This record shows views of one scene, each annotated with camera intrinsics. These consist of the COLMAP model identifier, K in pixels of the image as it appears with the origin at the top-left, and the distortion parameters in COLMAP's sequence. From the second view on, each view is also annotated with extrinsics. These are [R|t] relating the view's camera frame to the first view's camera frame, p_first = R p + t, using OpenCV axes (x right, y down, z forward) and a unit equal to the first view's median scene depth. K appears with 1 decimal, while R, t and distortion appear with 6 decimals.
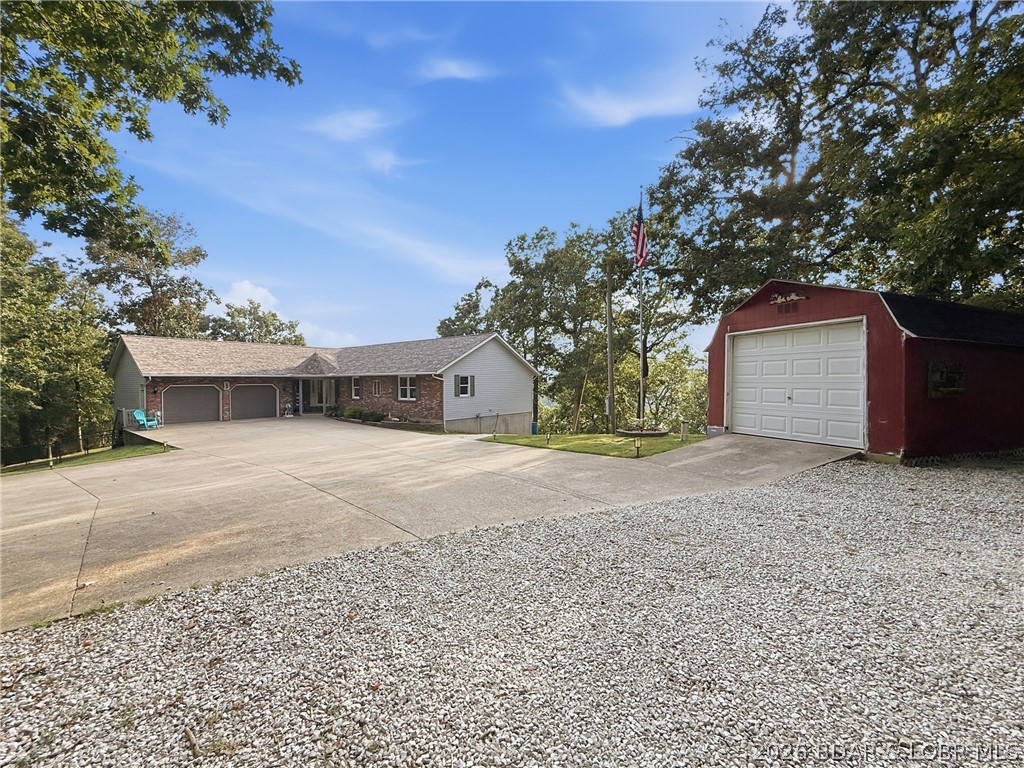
lens RADIAL K [[426.8, 0, 512.9], [0, 426.8, 381.8], [0, 0, 1]] dist [-0.004004, 0.000147]
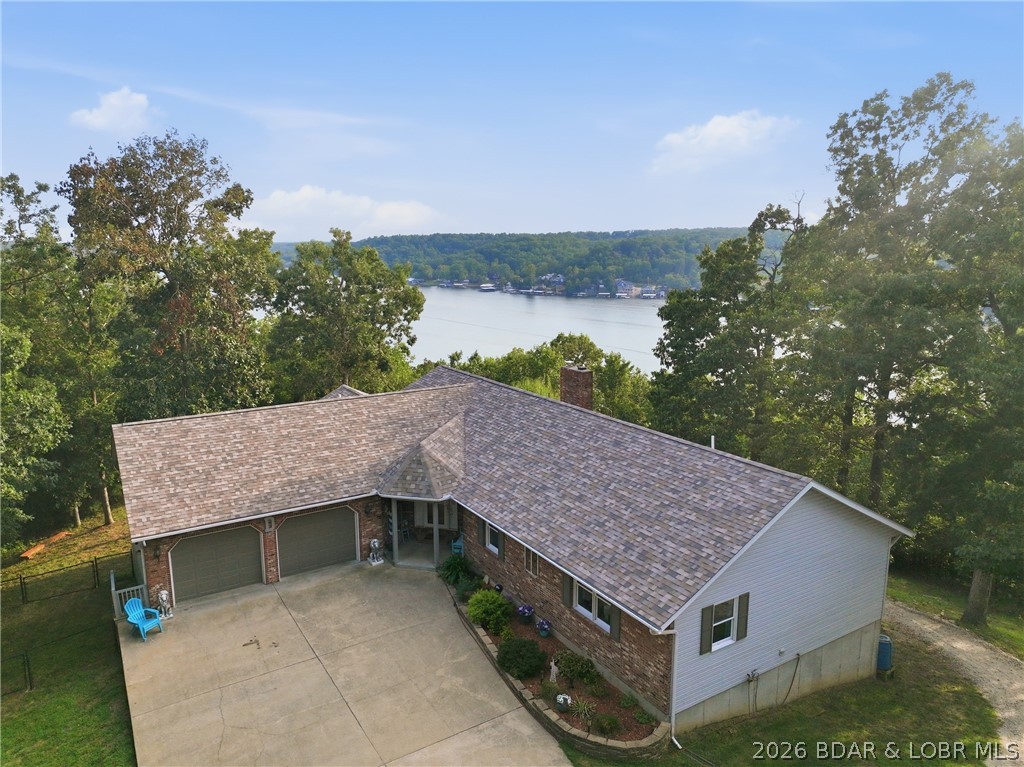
lens RADIAL K [[730.3, 0, 508.2], [0, 730.3, 384.7], [0, 0, 1]] dist [-0.005421, -0.001965]
pose [[0.933549, 0.075039, -0.350507, -0.066185], [-0.005889, 0.980921, 0.194316, -0.314773], [0.358401, -0.179340, 0.916180, 0.257789]]
